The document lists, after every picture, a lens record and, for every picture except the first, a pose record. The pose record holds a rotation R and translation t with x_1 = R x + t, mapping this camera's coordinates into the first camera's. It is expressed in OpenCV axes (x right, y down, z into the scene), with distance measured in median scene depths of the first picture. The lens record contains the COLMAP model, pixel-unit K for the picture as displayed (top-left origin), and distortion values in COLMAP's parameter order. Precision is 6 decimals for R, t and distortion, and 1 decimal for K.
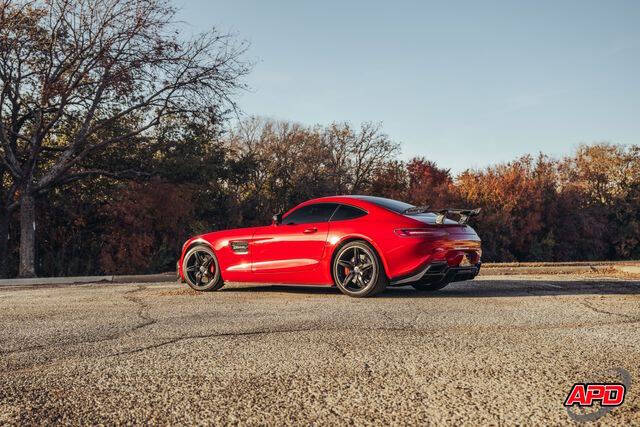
lens RADIAL K [[842.4, 0, 320.0], [0, 842.4, 213.5], [0, 0, 1]] dist [0.002146, 0.001766]
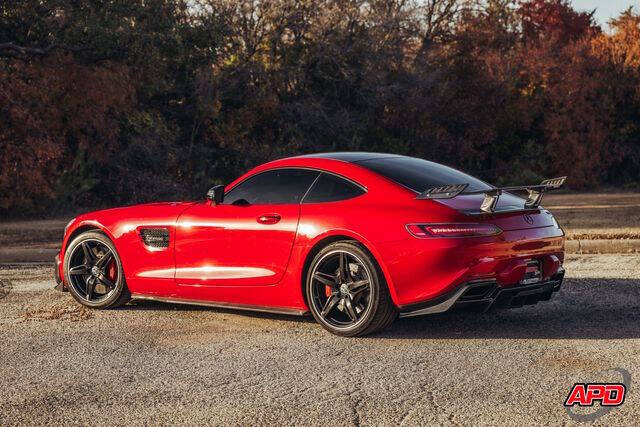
lens RADIAL K [[1488.1, 0, 322.8], [0, 1488.1, 227.7], [0, 0, 1]] dist [0.058605, 0.160748]
pose [[0.999027, 0.004813, -0.043831, 0.069912], [0.000232, 0.993437, 0.114381, -0.090125], [0.044094, -0.114279, 0.992470, -0.028273]]
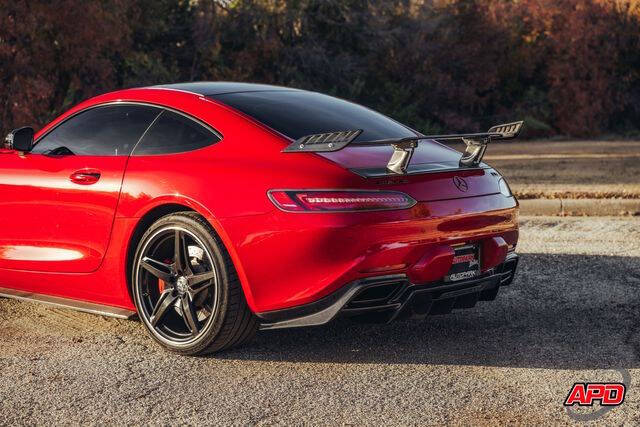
lens RADIAL K [[1306.1, 0, 320.0], [0, 1306.1, 213.5], [0, 0, 1]] dist [0.028414, 0.051274]
pose [[0.996906, 0.022007, -0.075456, 0.145014], [-0.010441, 0.988573, 0.150384, -0.055992], [0.077903, -0.149131, 0.985744, 0.382707]]
